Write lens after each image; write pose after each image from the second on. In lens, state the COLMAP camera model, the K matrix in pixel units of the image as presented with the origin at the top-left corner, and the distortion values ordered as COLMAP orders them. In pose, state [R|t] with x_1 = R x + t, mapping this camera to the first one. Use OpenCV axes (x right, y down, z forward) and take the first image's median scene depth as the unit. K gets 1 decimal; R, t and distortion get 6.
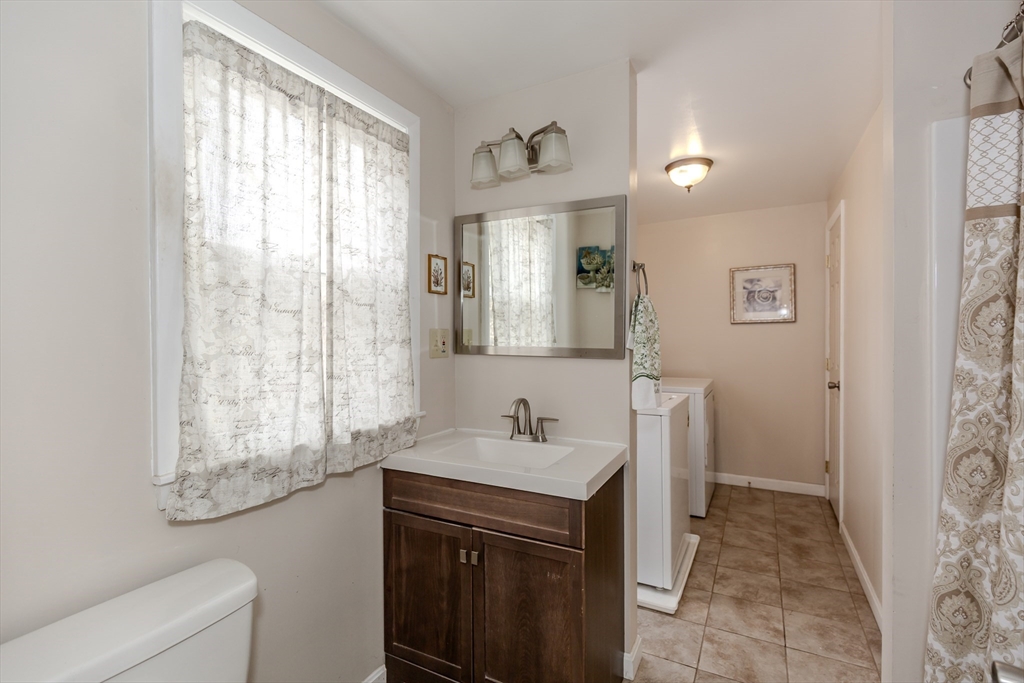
lens RADIAL K [[460.0, 0, 516.5], [0, 460.0, 337.4], [0, 0, 1]] dist [0.002412, 0.000579]
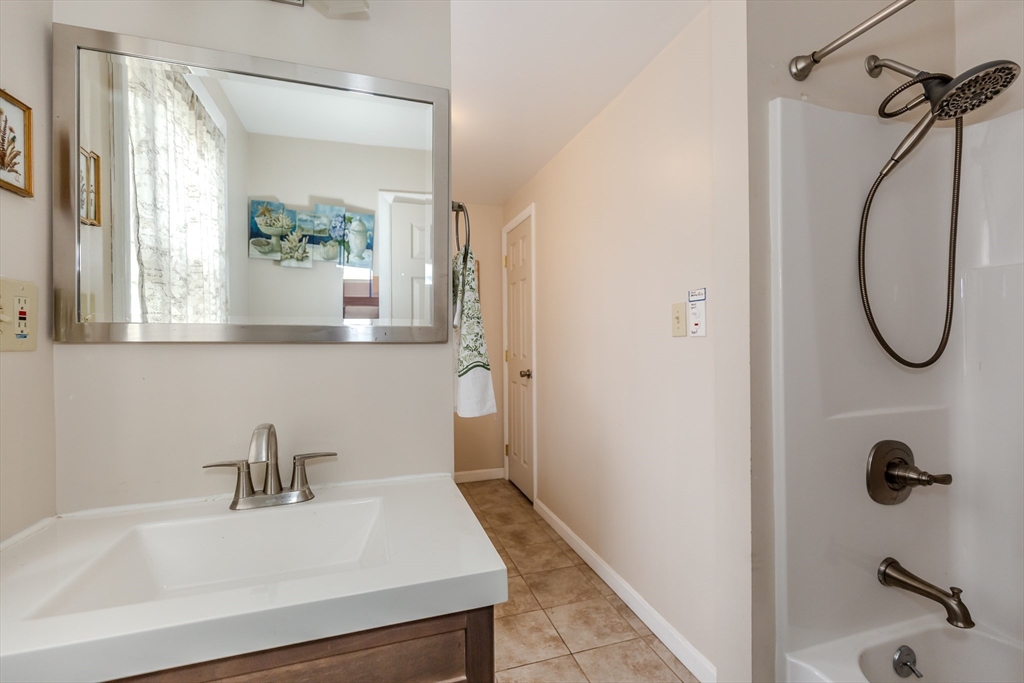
lens RADIAL K [[455.9, 0, 510.0], [0, 455.9, 340.2], [0, 0, 1]] dist [-0.000208, -0.000598]
pose [[0.710625, -0.007358, 0.703532, -0.086825], [0.009944, 0.999950, 0.000415, 0.024673], [-0.703500, 0.006701, 0.710663, 0.264615]]
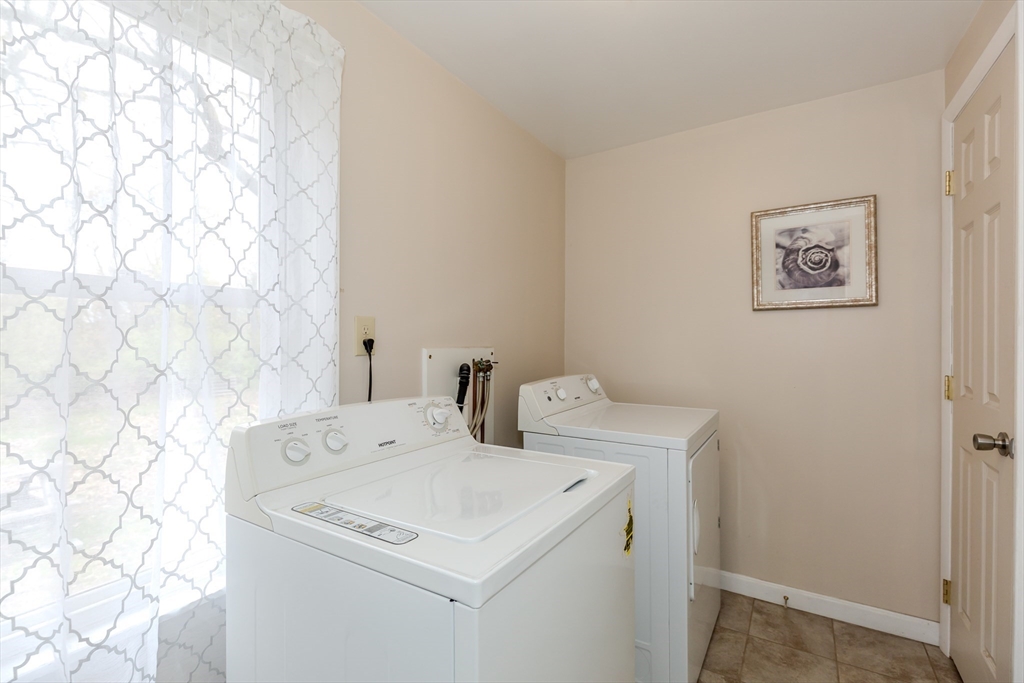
lens RADIAL K [[460.0, 0, 516.5], [0, 460.0, 337.4], [0, 0, 1]] dist [0.002412, 0.000579]
pose [[0.997829, 0.003925, -0.065742, 0.276238], [-0.003932, 0.999992, 0.000021, 0.006728], [0.065741, 0.000237, 0.997837, 0.540594]]
